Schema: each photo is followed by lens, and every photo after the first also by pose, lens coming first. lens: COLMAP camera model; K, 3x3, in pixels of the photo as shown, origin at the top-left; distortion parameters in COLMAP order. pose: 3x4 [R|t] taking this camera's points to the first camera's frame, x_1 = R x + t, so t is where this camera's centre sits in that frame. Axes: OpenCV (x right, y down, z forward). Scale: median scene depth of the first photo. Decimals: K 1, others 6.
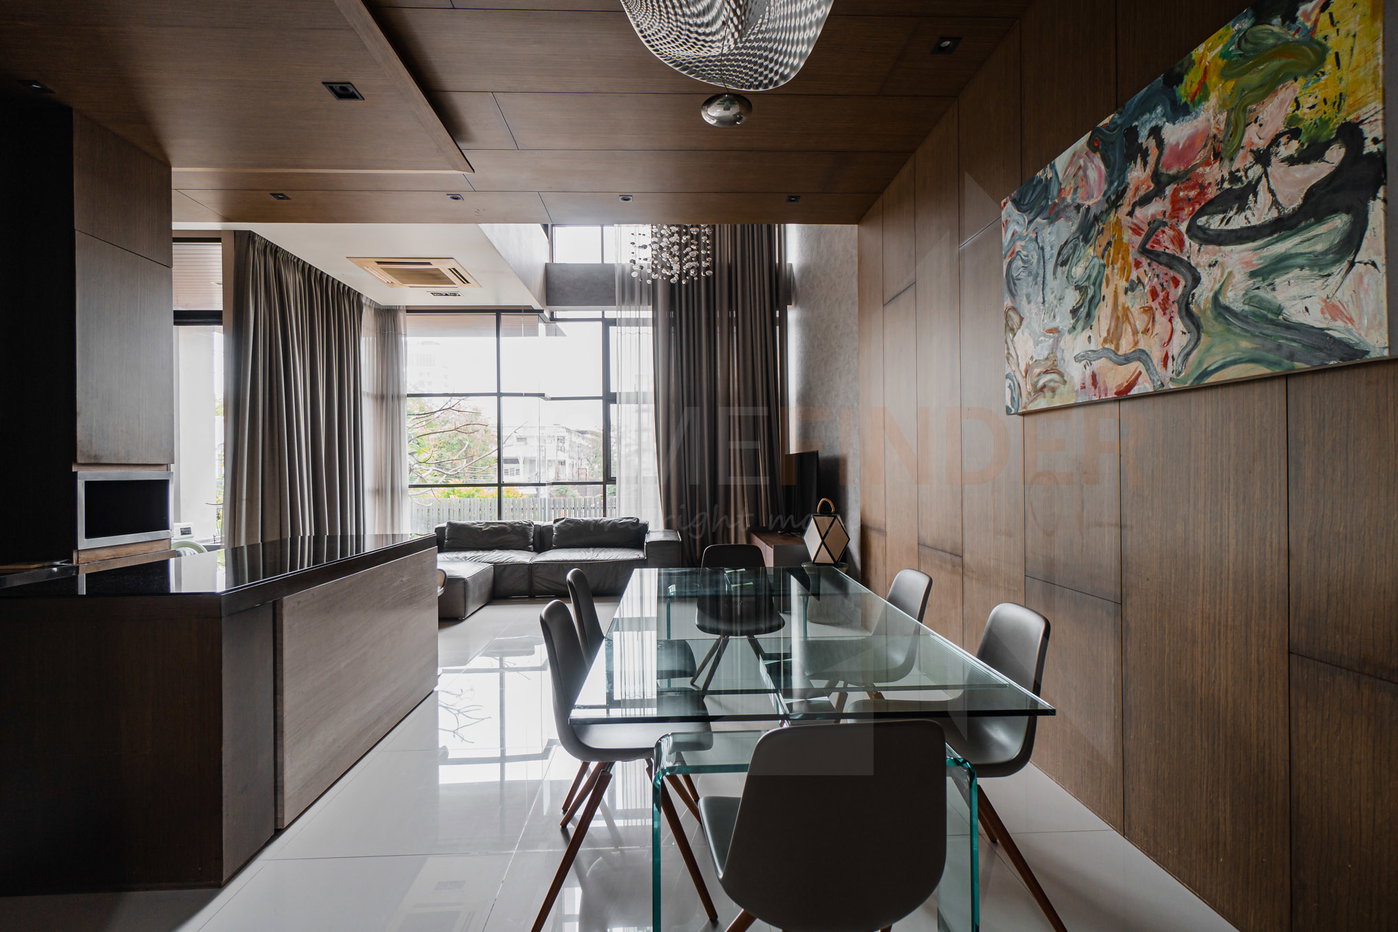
lens RADIAL K [[632.9, 0, 699.0], [0, 632.9, 466.0], [0, 0, 1]] dist [0.000827, -0.000178]
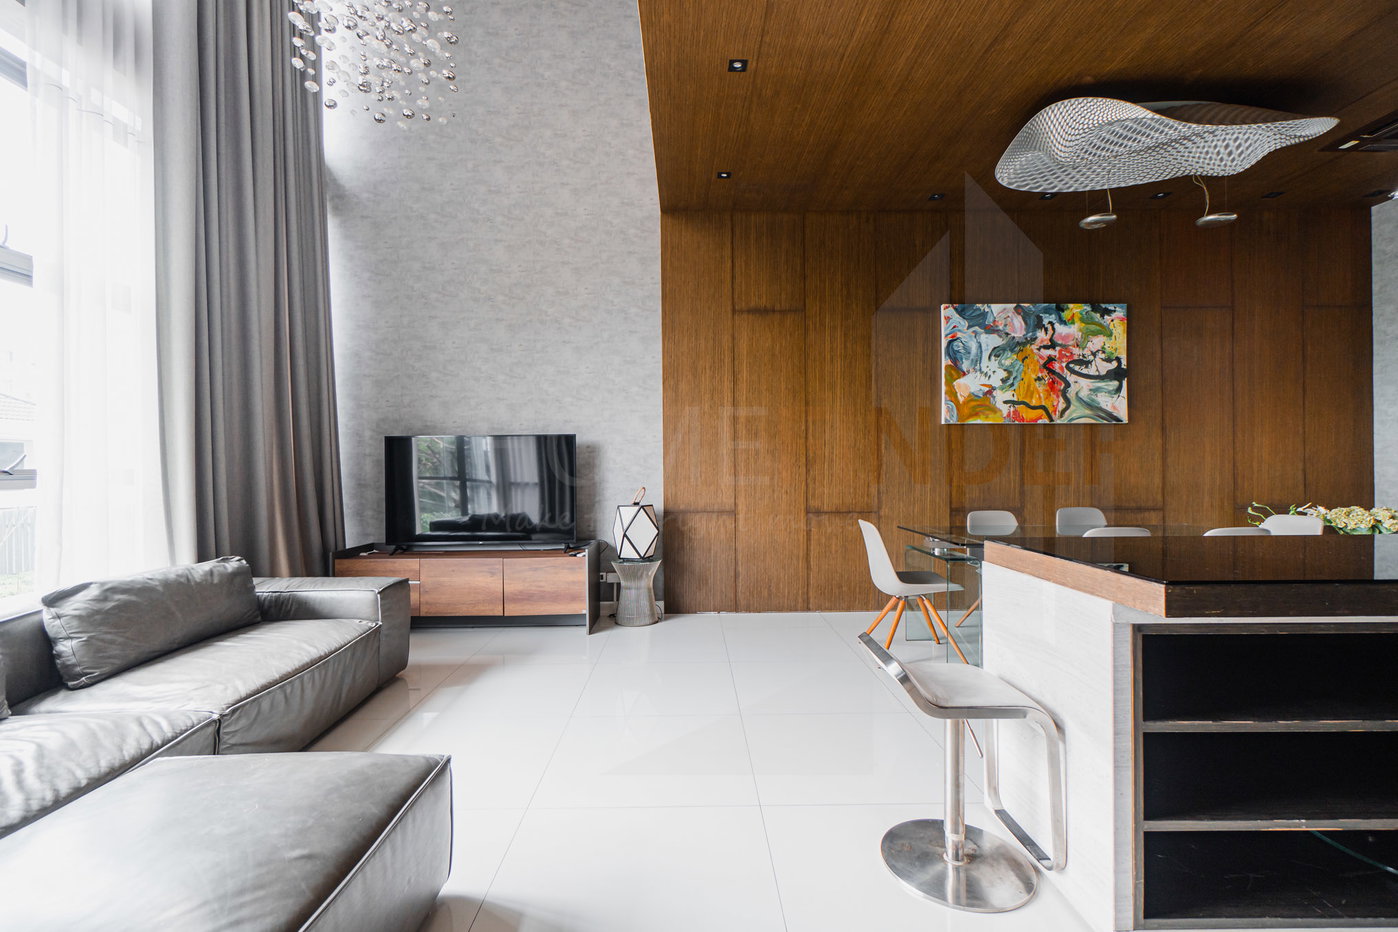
lens RADIAL K [[632.9, 0, 699.0], [0, 632.9, 466.0], [0, 0, 1]] dist [0.000827, -0.000178]
pose [[0.039340, 0.007690, 0.999196, -2.033636], [0.002402, 0.999967, -0.007791, 0.081150], [-0.999223, 0.002706, 0.039320, 2.460796]]
